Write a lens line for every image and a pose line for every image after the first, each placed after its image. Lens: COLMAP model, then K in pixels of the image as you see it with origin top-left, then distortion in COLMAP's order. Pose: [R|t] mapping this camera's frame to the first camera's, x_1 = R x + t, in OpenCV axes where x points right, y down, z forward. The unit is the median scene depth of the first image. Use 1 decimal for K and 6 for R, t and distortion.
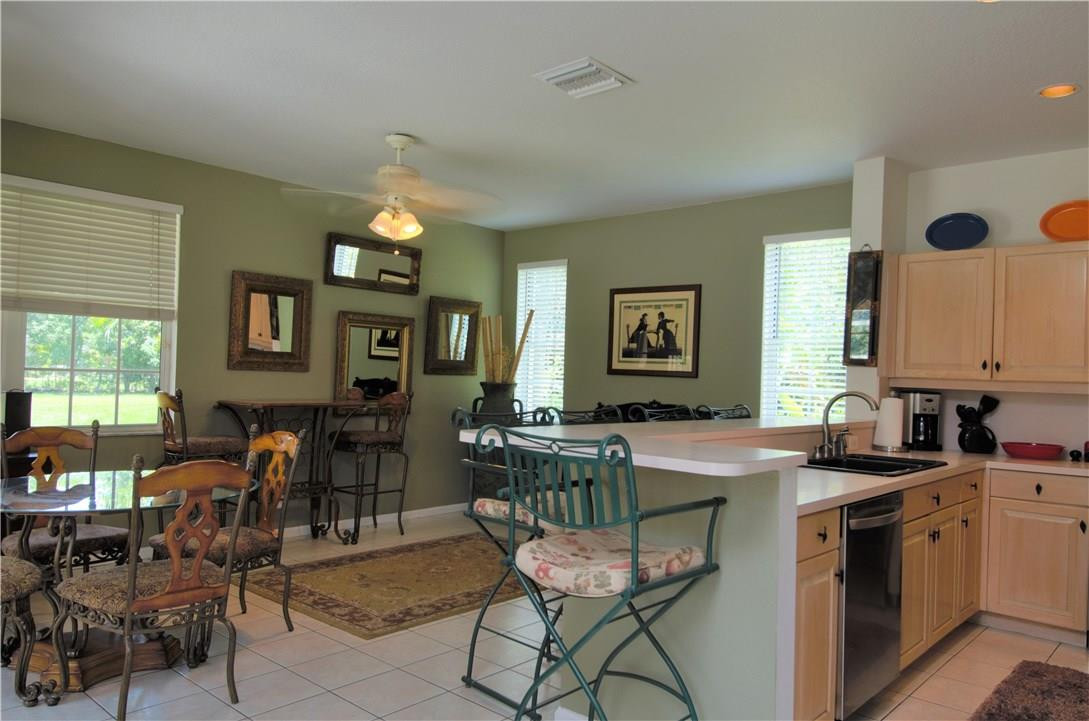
lens RADIAL K [[778.8, 0, 543.8], [0, 778.8, 370.6], [0, 0, 1]] dist [0.034124, -0.019603]
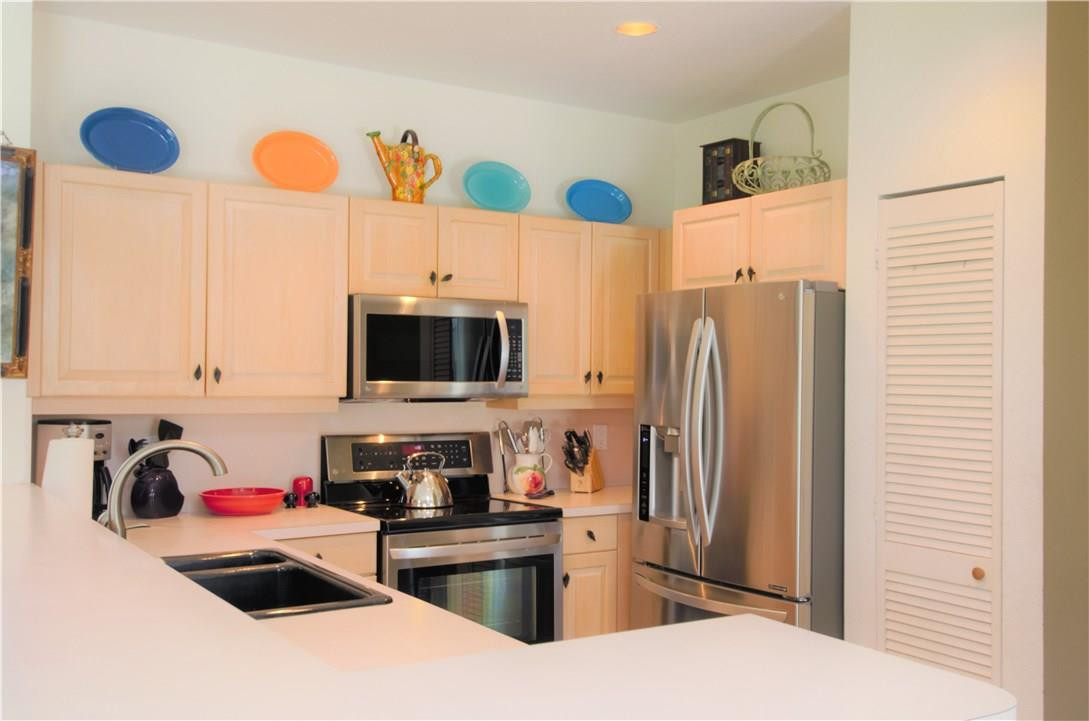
lens RADIAL K [[1086.6, 0, 558.4], [0, 1086.6, 360.5], [0, 0, 1]] dist [0.058972, 0.000000]
pose [[0.240156, -0.018493, 0.970558, -0.196854], [-0.010819, 0.999705, 0.021725, -0.038084], [-0.970674, -0.015717, 0.239885, 0.530287]]
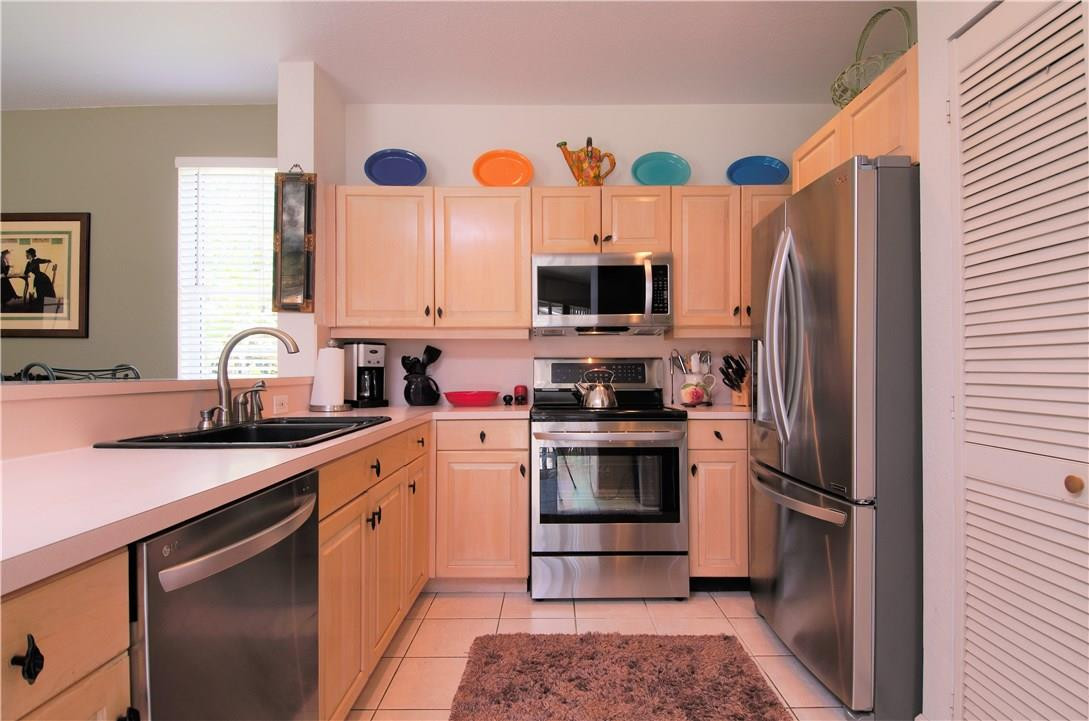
lens RADIAL K [[564.7, 0, 561.3], [0, 564.7, 370.9], [0, 0, 1]] dist [0.014530, -0.016977]
pose [[0.732507, -0.033373, 0.679941, 0.219362], [0.021159, 0.999431, 0.026259, 0.050636], [-0.680431, -0.004848, 0.732797, 0.400673]]
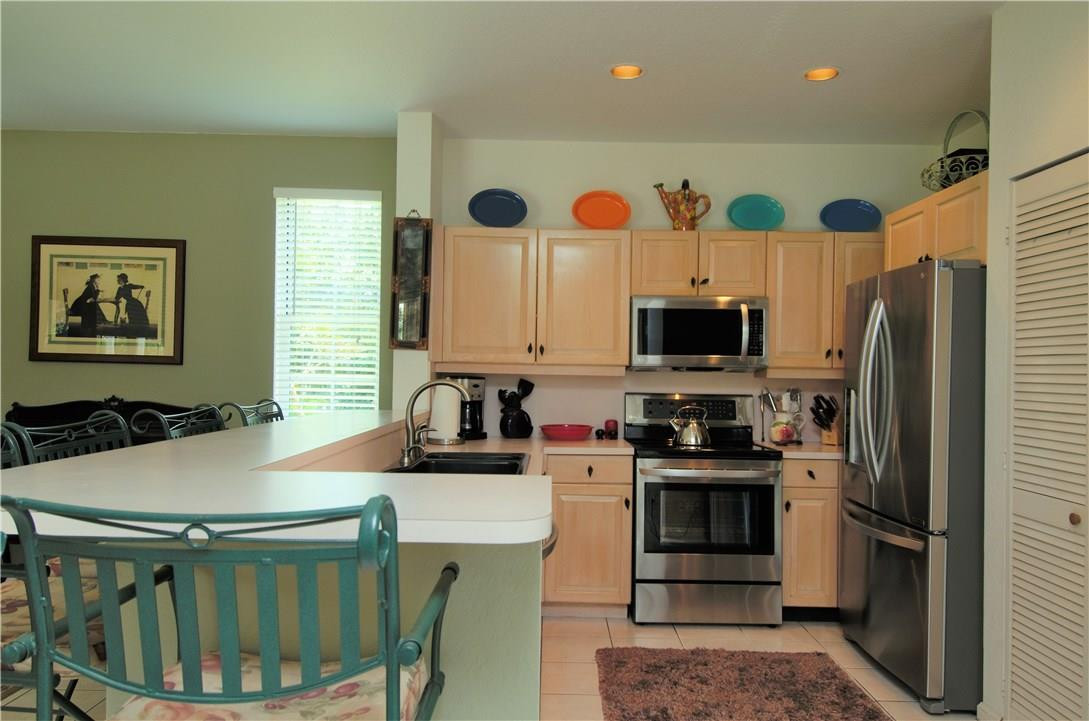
lens RADIAL K [[778.8, 0, 555.7], [0, 778.8, 371.6], [0, 0, 1]] dist [0.034124, -0.019603]
pose [[0.735728, -0.020732, 0.676959, -0.071403], [0.002999, 0.999621, 0.027353, -0.004450], [-0.677270, -0.018094, 0.735512, 0.269055]]
